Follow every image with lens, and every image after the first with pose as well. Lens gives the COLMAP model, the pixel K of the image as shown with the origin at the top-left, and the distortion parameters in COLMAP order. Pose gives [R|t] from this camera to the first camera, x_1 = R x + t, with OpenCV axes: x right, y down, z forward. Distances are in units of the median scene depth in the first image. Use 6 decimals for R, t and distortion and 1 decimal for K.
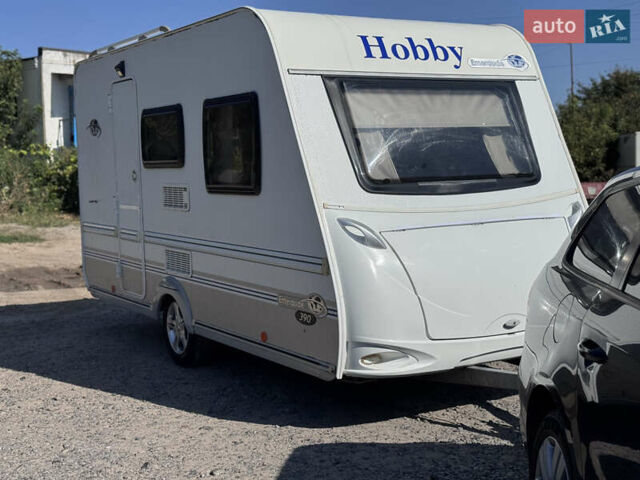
lens RADIAL K [[897.1, 0, 311.7], [0, 897.1, 240.6], [0, 0, 1]] dist [0.108188, -0.148615]
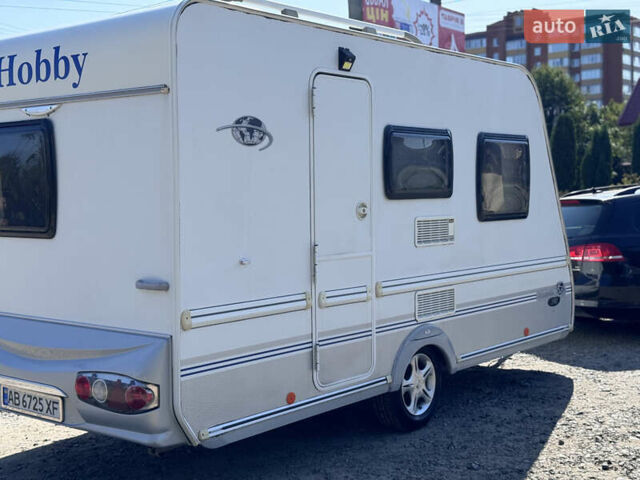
lens RADIAL K [[896.5, 0, 322.7], [0, 896.5, 242.8], [0, 0, 1]] dist [0.113731, -0.164562]
pose [[-0.330906, -0.025227, 0.943327, -1.067170], [0.105044, 0.992445, 0.063389, -0.116881], [-0.937799, 0.120067, -0.325756, 1.552600]]
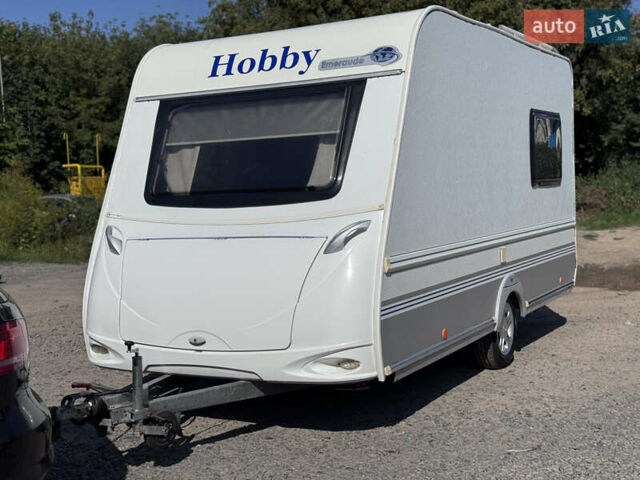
lens RADIAL K [[896.5, 0, 322.7], [0, 896.5, 242.8], [0, 0, 1]] dist [0.113731, -0.164562]
pose [[0.497921, 0.062673, -0.864955, 0.988619], [-0.048332, 0.997841, 0.044479, -0.056907], [0.865875, 0.019658, 0.499875, 0.545949]]
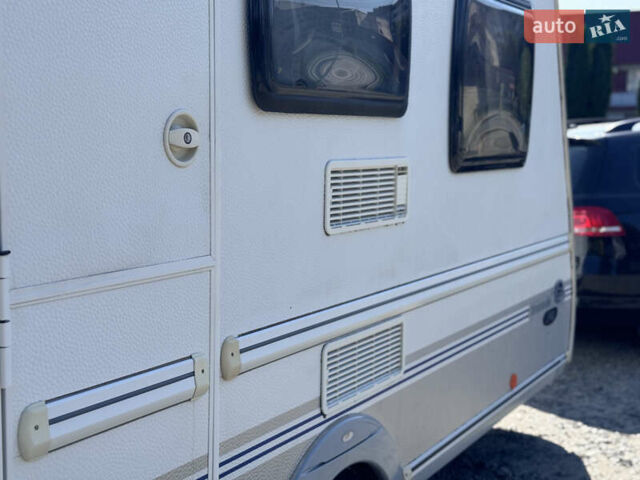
lens RADIAL K [[890.3, 0, 326.6], [0, 890.3, 245.7], [0, 0, 1]] dist [0.095024, -0.071146]
pose [[-0.468628, -0.095995, 0.878164, -0.526980], [0.073662, 0.986370, 0.147133, -0.092851], [-0.880319, 0.133638, -0.455169, 1.319949]]
